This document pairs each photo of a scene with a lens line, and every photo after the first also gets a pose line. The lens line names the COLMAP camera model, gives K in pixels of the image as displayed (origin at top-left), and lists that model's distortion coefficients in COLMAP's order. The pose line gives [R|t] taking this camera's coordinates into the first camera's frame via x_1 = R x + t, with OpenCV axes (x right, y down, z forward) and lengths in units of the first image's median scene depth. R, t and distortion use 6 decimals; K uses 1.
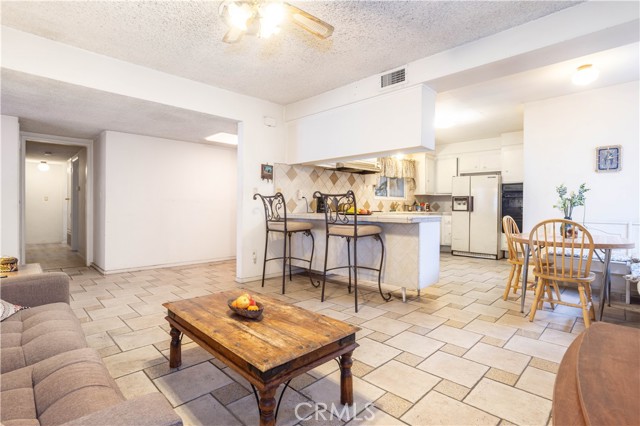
lens RADIAL K [[314.0, 0, 320.0], [0, 314.0, 209.7], [0, 0, 1]] dist [-0.039382, 0.010949]
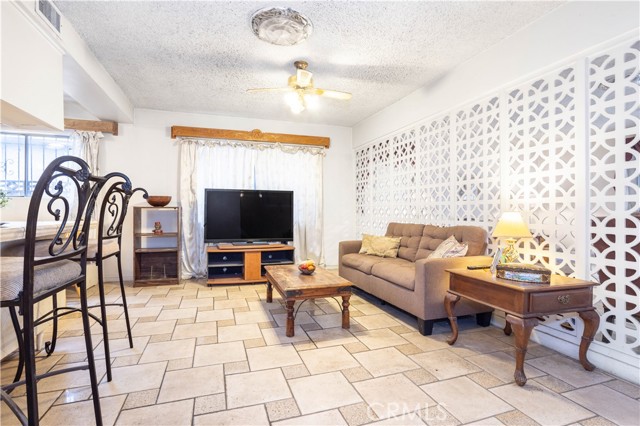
lens RADIAL K [[314.0, 0, 317.9], [0, 314.0, 210.3], [0, 0, 1]] dist [-0.039382, 0.010949]
pose [[-0.892170, -0.006963, 0.451647, -0.429030], [-0.004669, 0.999970, 0.006194, -0.009704], [-0.451676, 0.003417, -0.892175, 1.002573]]
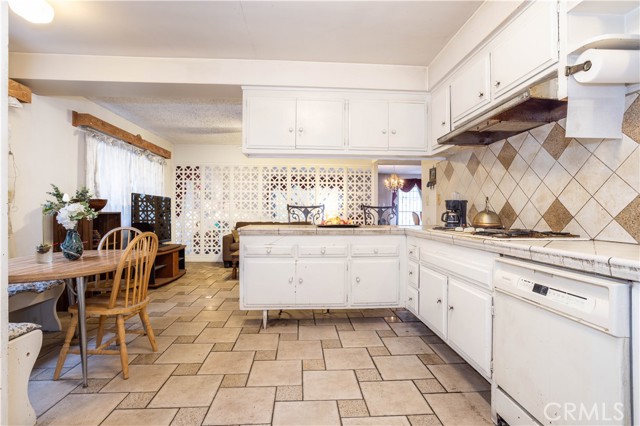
lens RADIAL K [[314.0, 0, 313.8], [0, 314.0, 212.0], [0, 0, 1]] dist [-0.039382, 0.010949]
pose [[-0.673034, -0.012181, -0.739512, 0.677528], [-0.015297, 0.999880, -0.002547, -0.016898], [0.739454, 0.009598, -0.673139, 1.337664]]
